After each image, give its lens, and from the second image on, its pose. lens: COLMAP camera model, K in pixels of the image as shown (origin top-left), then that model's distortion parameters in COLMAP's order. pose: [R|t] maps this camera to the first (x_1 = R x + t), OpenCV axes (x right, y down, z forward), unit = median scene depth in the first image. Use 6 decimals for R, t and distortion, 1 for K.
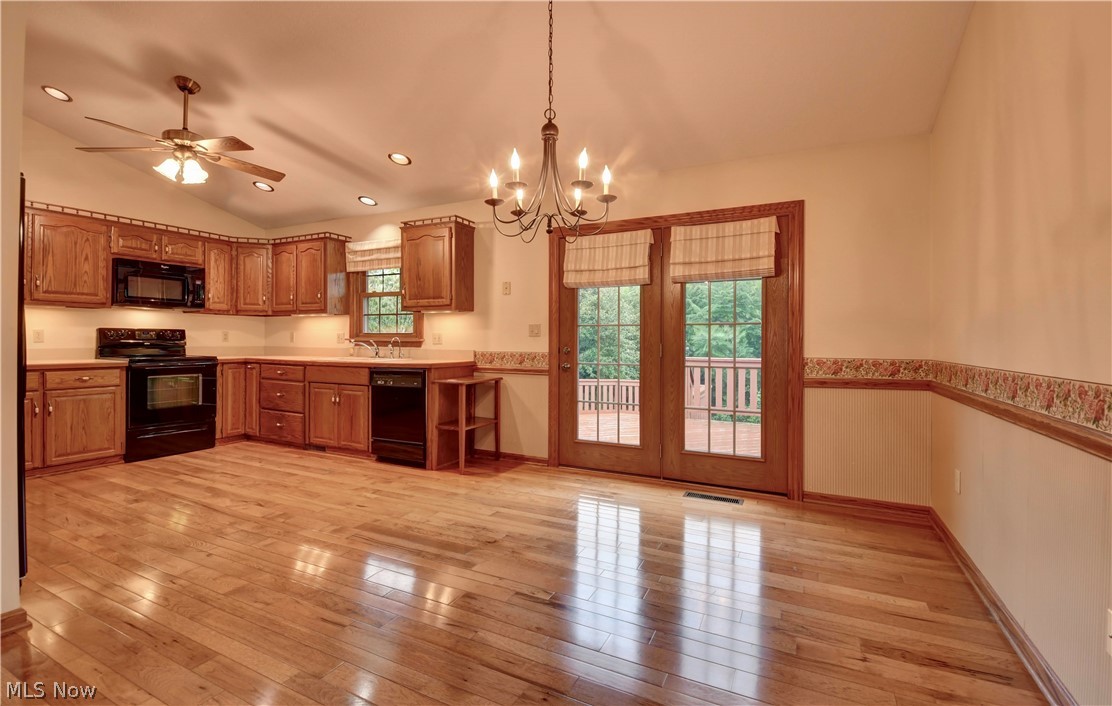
lens RADIAL K [[506.3, 0, 543.4], [0, 506.3, 339.6], [0, 0, 1]] dist [-0.000739, -0.000373]
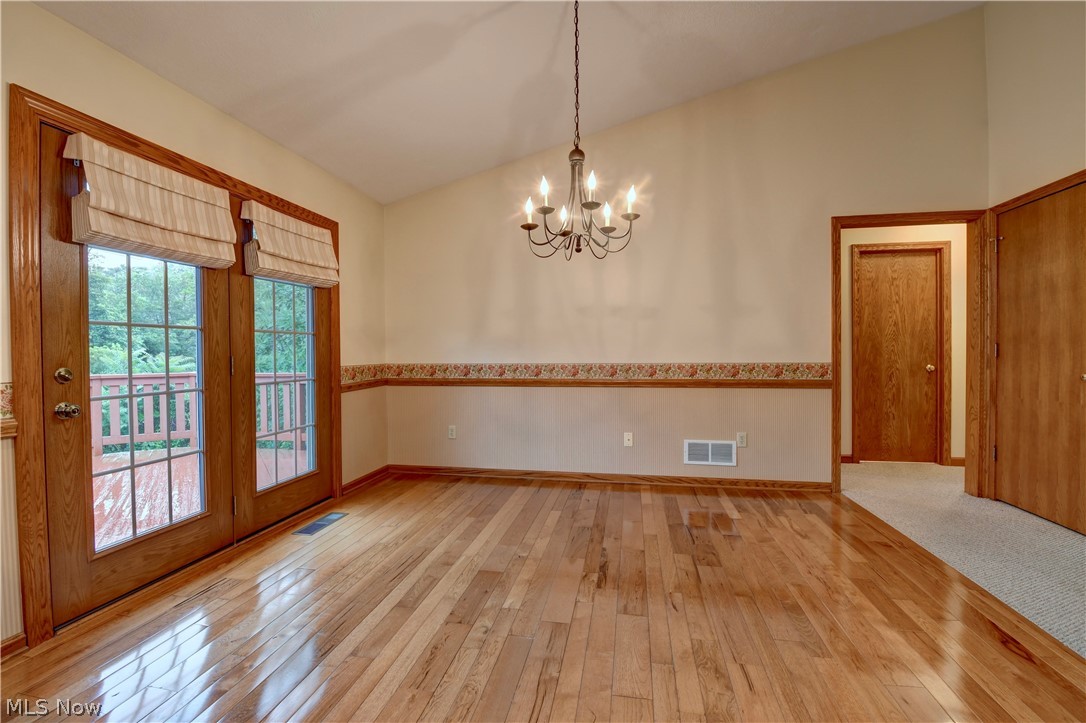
lens RADIAL K [[474.8, 0, 544.5], [0, 474.8, 357.4], [0, 0, 1]] dist [0.023168, -0.027312]
pose [[-0.290404, -0.019886, 0.956697, -0.602771], [-0.003344, 0.999799, 0.019767, -0.006159], [-0.956898, 0.002542, -0.290412, 0.861960]]
